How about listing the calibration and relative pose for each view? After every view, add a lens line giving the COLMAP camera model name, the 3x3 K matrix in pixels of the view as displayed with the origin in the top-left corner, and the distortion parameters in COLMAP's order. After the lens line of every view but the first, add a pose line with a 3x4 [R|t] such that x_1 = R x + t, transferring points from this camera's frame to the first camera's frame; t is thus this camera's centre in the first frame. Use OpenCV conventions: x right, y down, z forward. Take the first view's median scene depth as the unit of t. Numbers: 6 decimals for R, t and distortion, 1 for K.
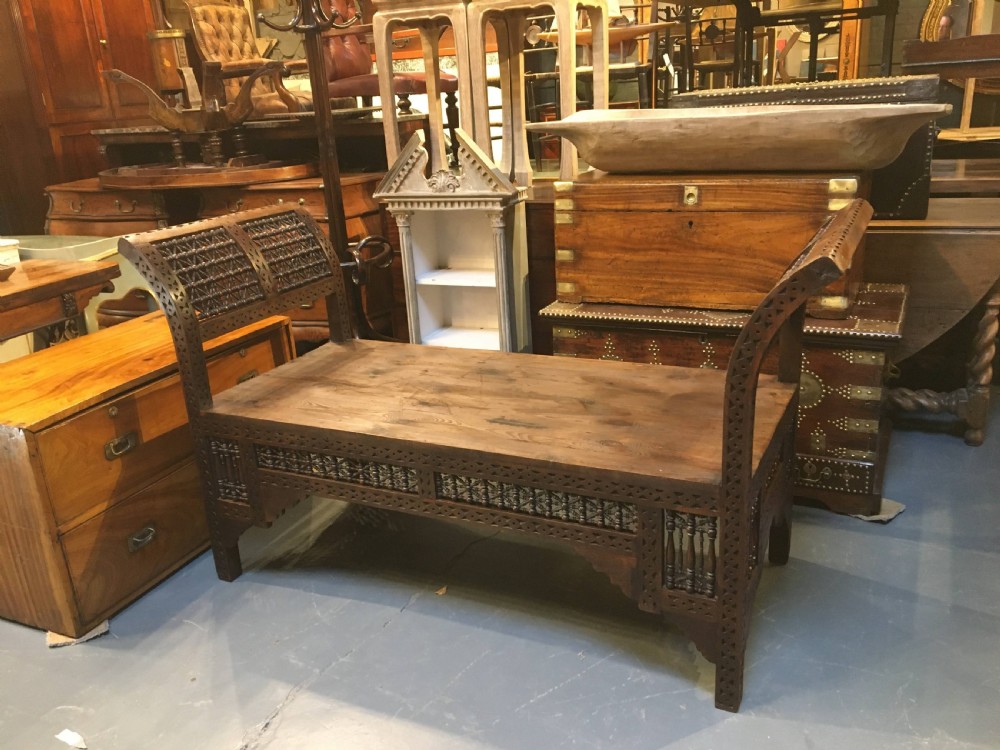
lens RADIAL K [[848.9, 0, 500.0], [0, 848.9, 375.0], [0, 0, 1]] dist [0.101777, -0.150866]
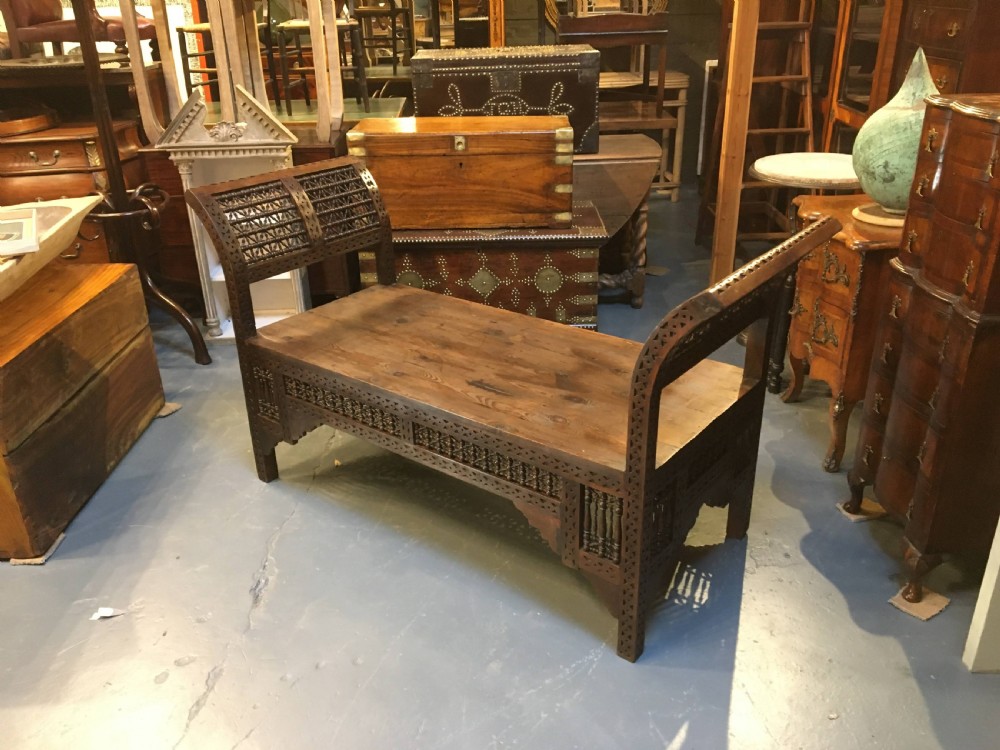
lens RADIAL K [[848.9, 0, 500.0], [0, 848.9, 375.0], [0, 0, 1]] dist [0.101777, -0.150866]
pose [[0.893268, -0.151224, 0.423324, -0.323080], [0.113726, 0.987105, 0.112648, 0.004082], [-0.434900, -0.052482, 0.898948, -0.233720]]
